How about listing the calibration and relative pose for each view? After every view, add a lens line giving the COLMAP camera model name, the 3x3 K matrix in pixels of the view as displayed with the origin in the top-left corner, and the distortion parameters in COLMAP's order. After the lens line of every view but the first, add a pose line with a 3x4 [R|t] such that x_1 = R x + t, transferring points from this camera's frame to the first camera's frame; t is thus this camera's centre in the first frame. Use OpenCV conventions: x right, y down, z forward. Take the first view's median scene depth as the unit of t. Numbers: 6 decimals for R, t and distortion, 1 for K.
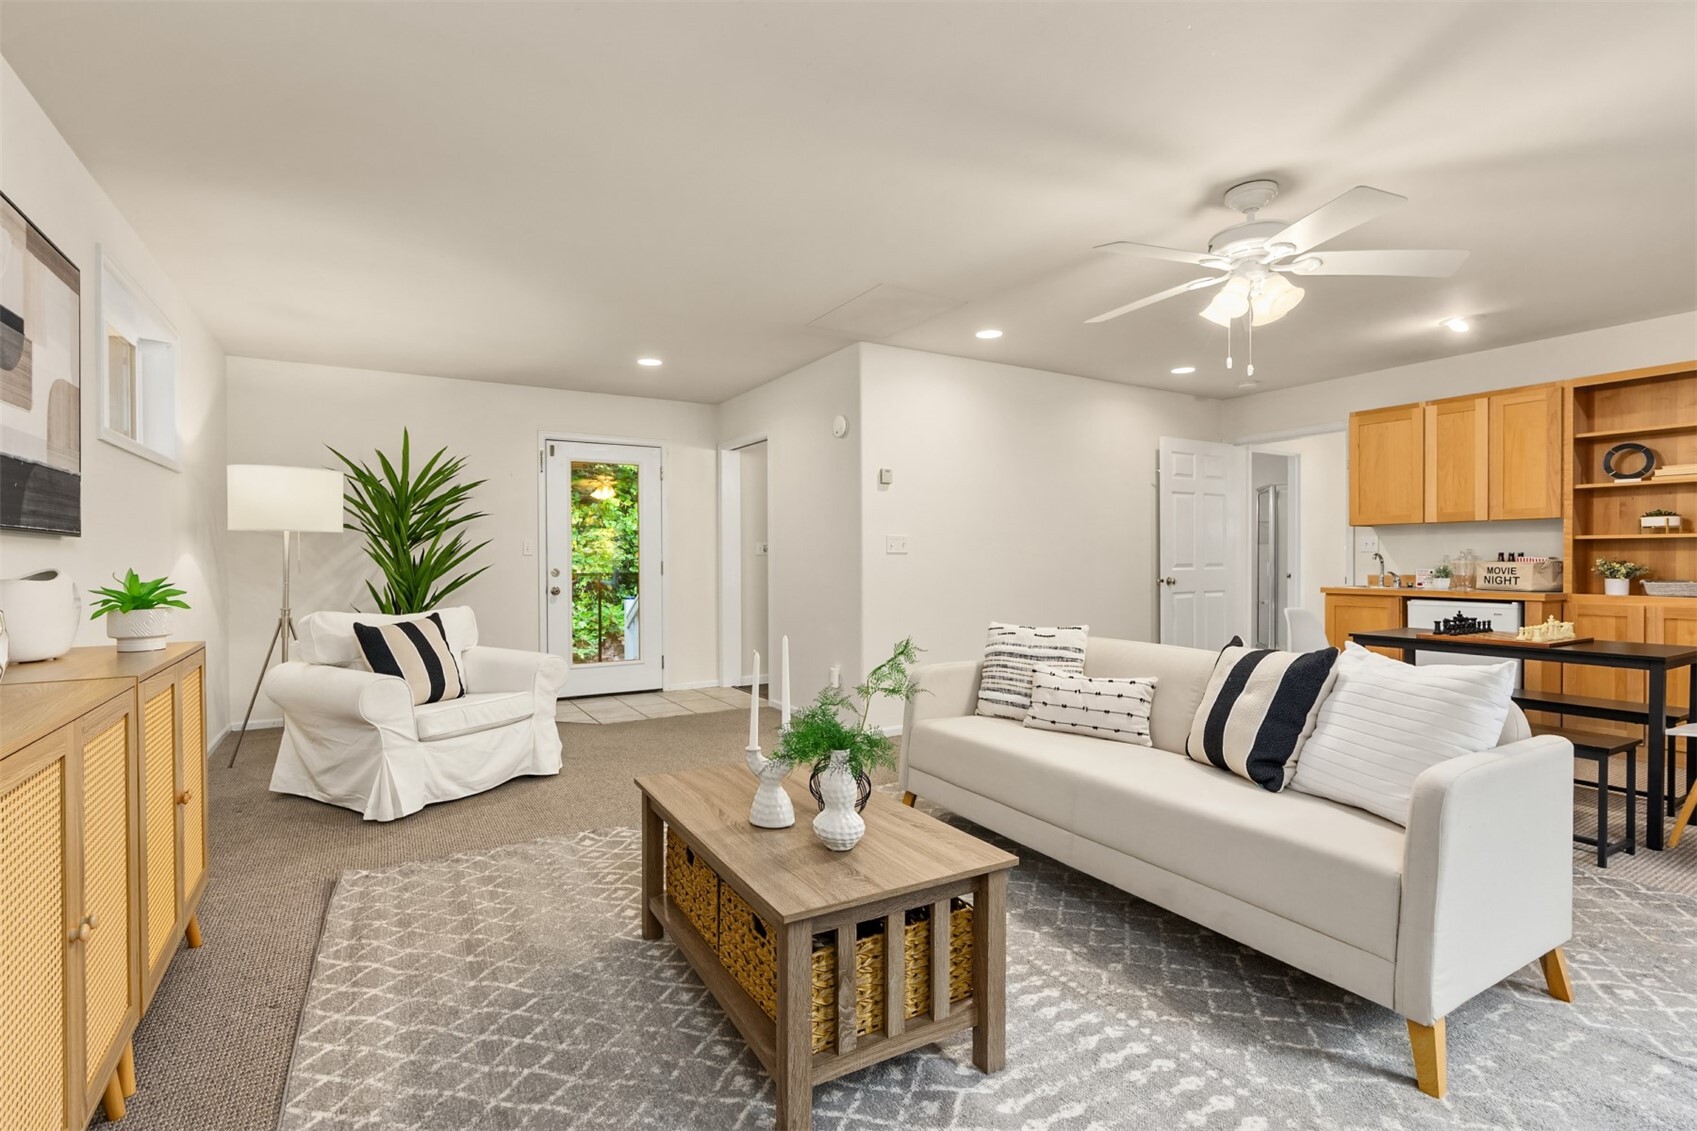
lens RADIAL K [[818.3, 0, 844.6], [0, 818.3, 561.8], [0, 0, 1]] dist [0.004337, -0.000445]
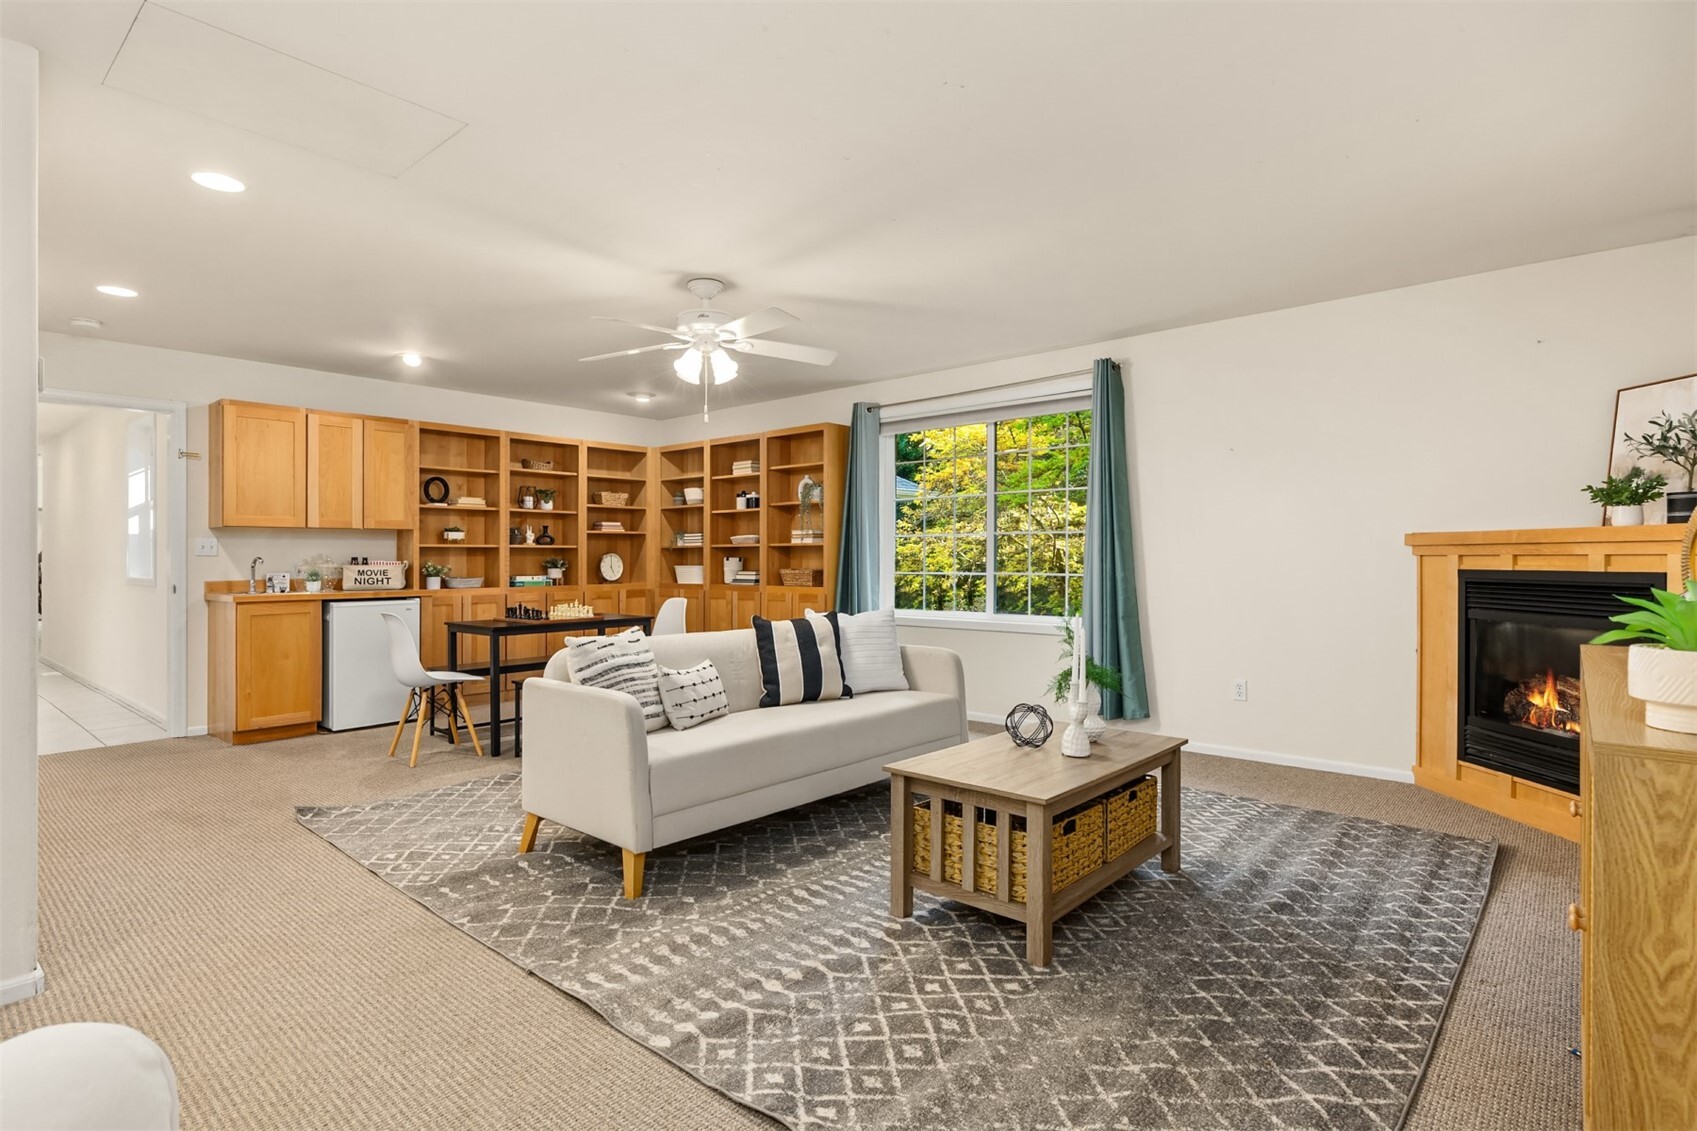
lens RADIAL K [[859.0, 0, 838.8], [0, 859.0, 558.7], [0, 0, 1]] dist [0.001145, 0.008061]
pose [[-0.336814, 0.003829, 0.941563, -0.606941], [0.009073, 0.999959, -0.000820, -0.002189], [-0.941527, 0.008267, -0.336835, 0.863269]]
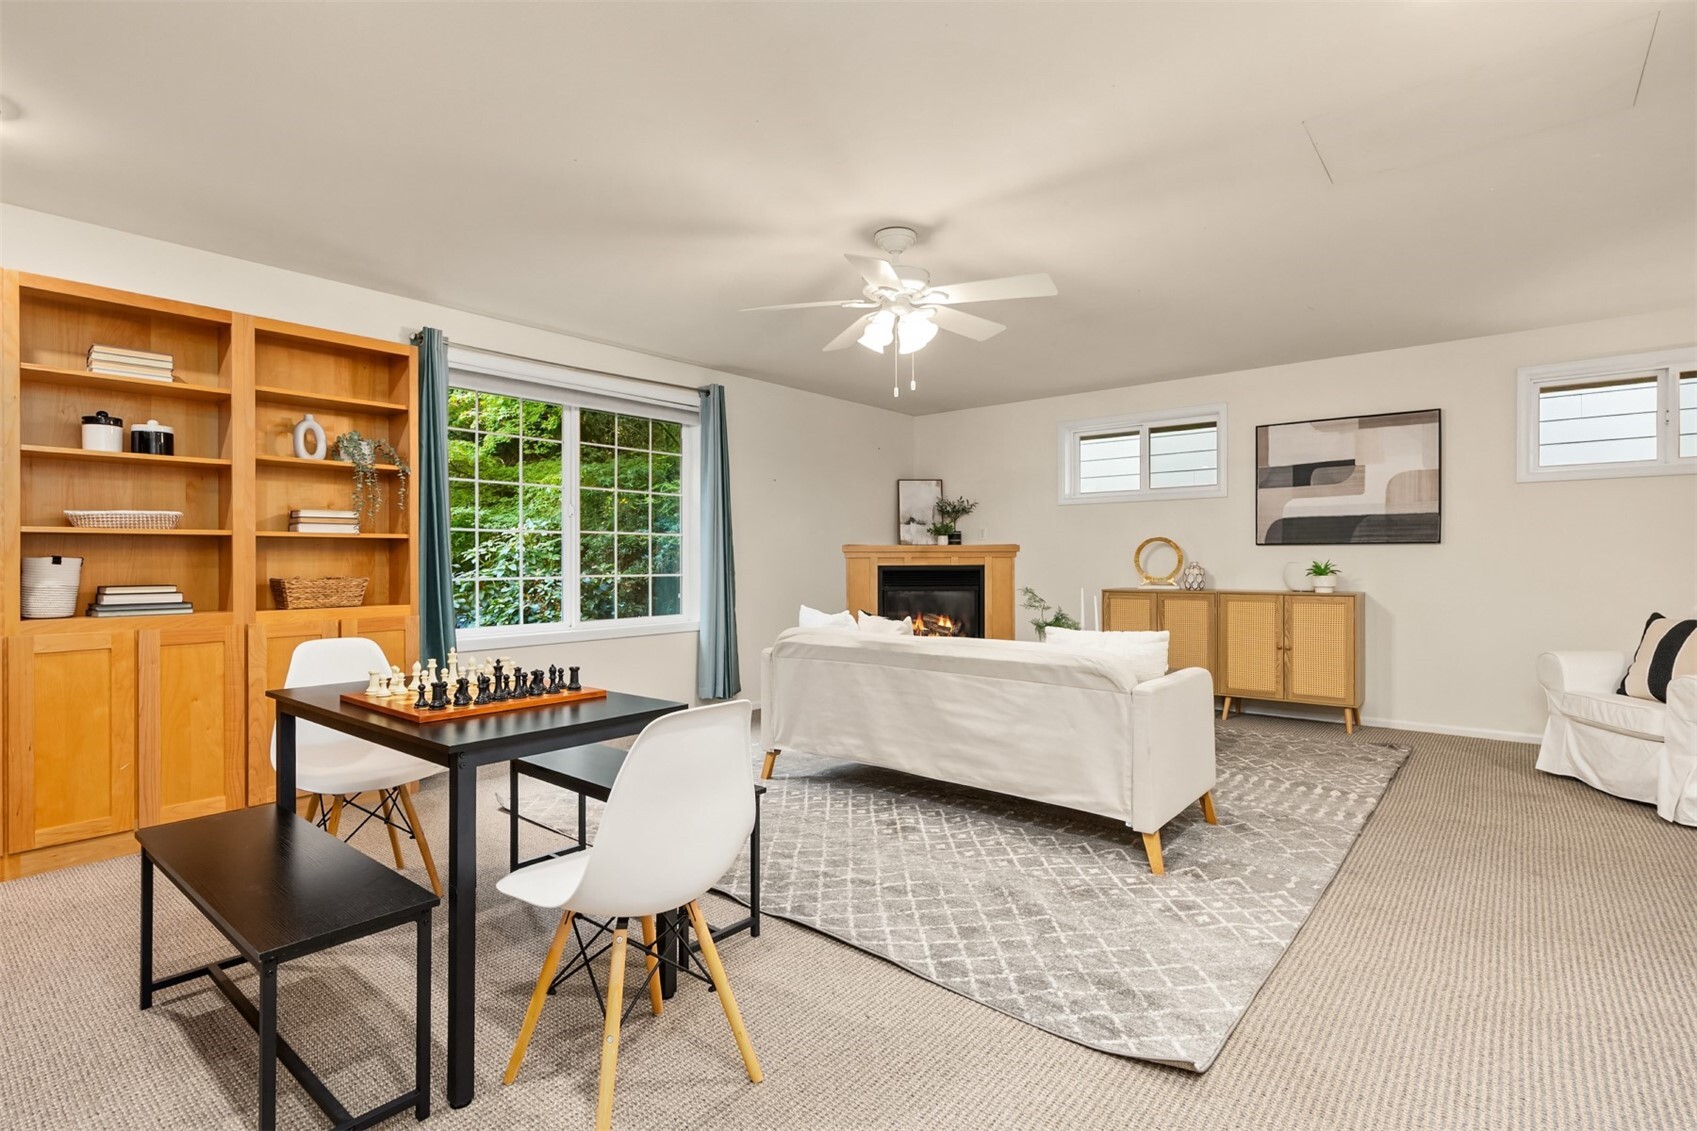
lens RADIAL K [[818.3, 0, 839.4], [0, 818.3, 566.9], [0, 0, 1]] dist [0.004337, -0.000445]
pose [[-0.931370, 0.010599, -0.363919, 0.632601], [0.005704, 0.999878, 0.014523, -0.006000], [0.364028, 0.011451, -0.931318, 1.371181]]
